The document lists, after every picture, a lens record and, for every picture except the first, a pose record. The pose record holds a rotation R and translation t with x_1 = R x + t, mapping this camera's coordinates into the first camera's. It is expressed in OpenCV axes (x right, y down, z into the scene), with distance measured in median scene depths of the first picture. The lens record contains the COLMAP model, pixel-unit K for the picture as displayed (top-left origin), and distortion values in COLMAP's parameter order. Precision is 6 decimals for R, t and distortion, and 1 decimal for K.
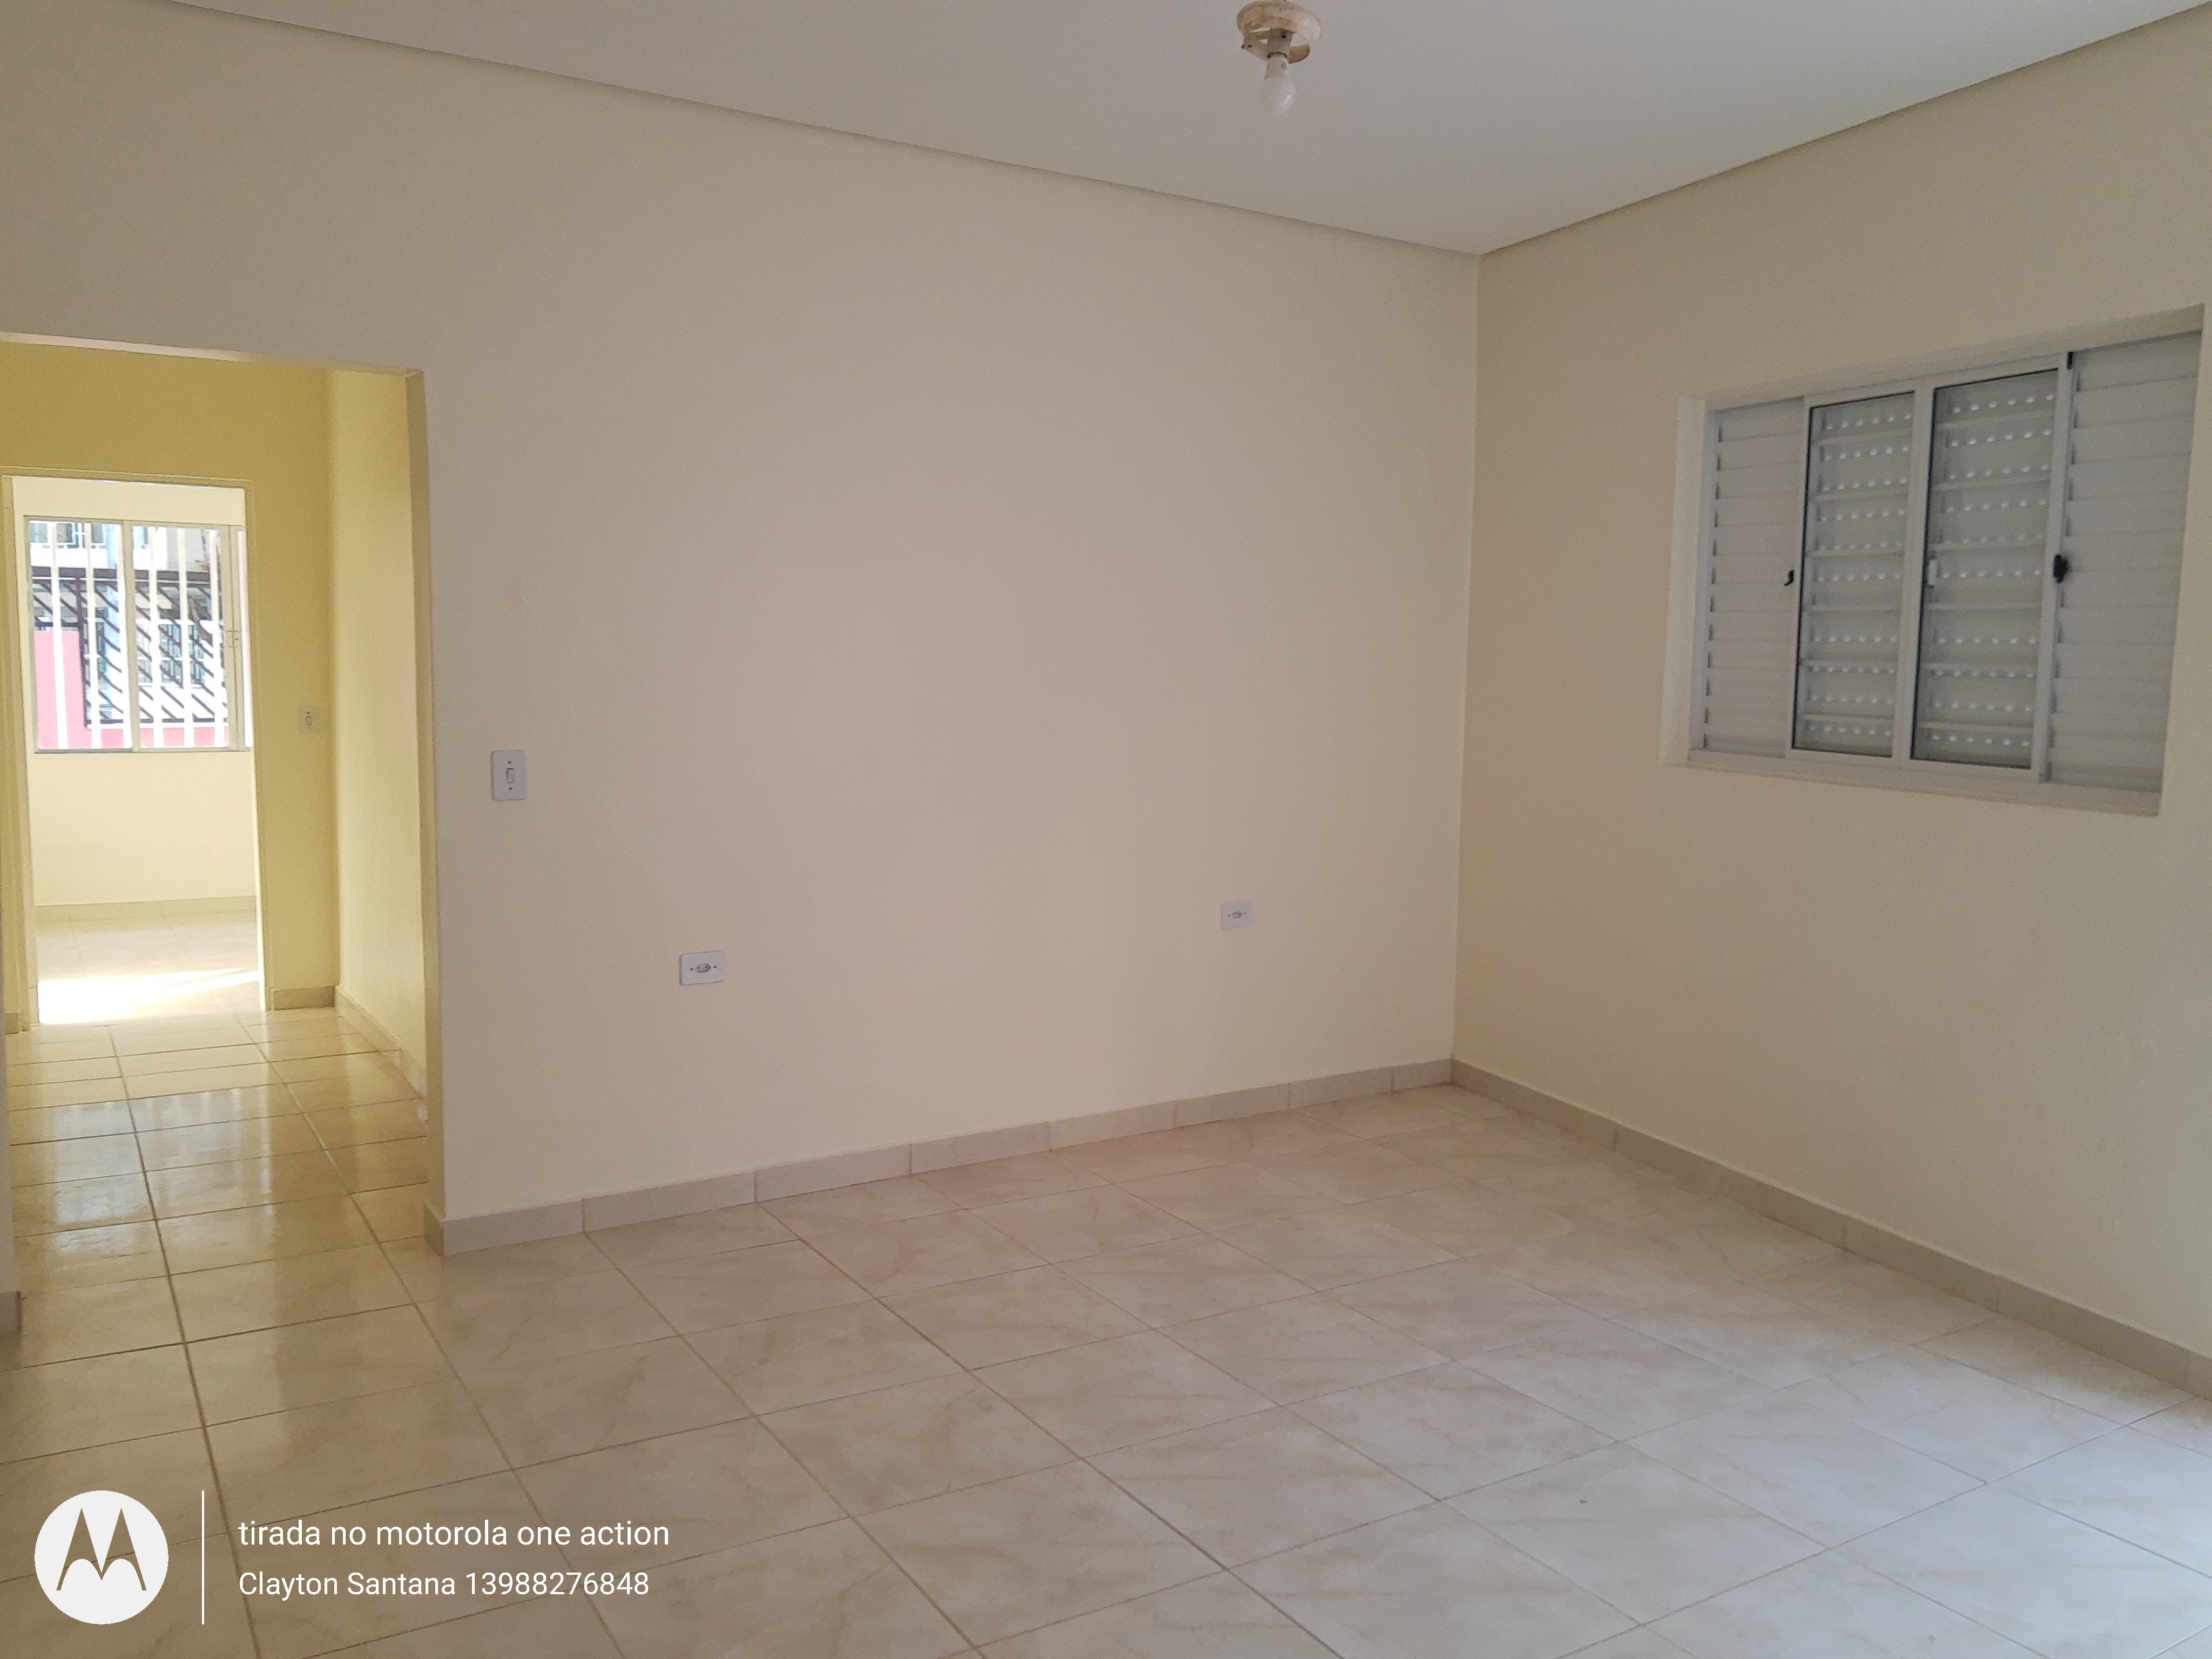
lens RADIAL K [[1723.1, 0, 1106.0], [0, 1723.1, 829.5], [0, 0, 1]] dist [-0.000135, -0.000473]
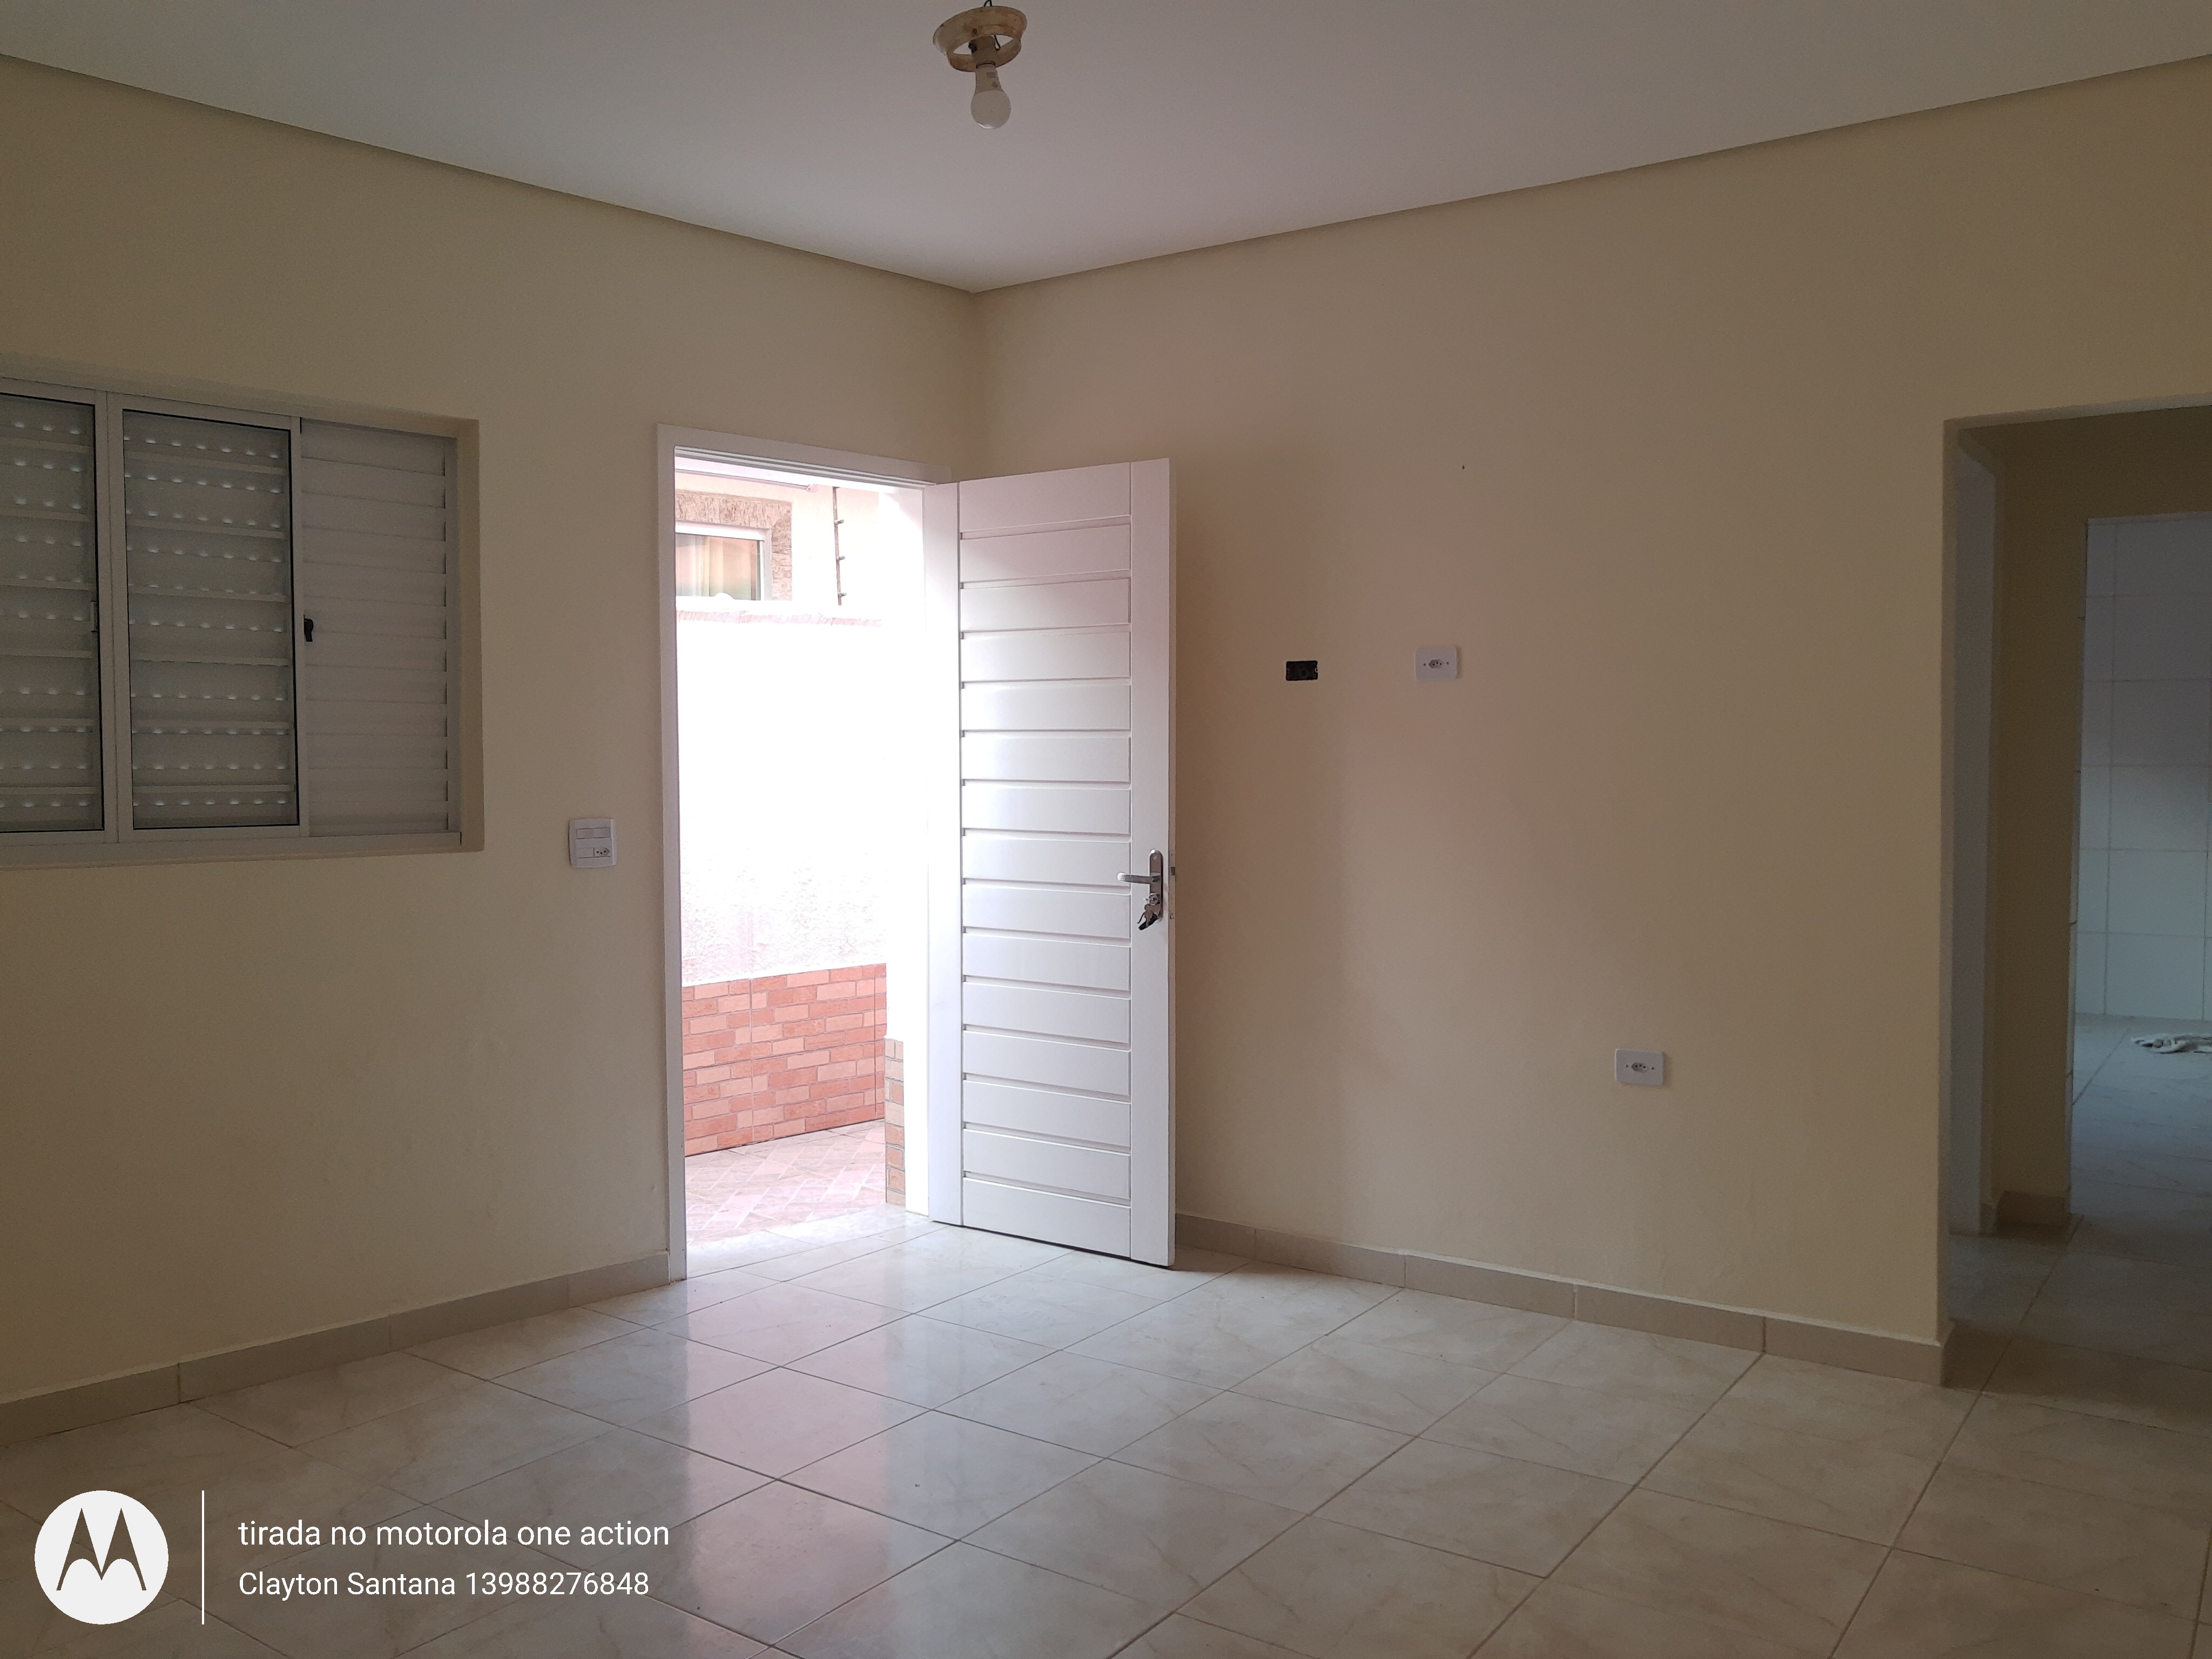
lens RADIAL K [[1774.6, 0, 1106.0], [0, 1774.6, 829.5], [0, 0, 1]] dist [0.001659, 0.000653]
pose [[-0.387224, -0.059831, 0.920042, -0.576113], [0.083740, 0.991485, 0.099721, -0.093663], [-0.918175, 0.115659, -0.378916, 0.930783]]
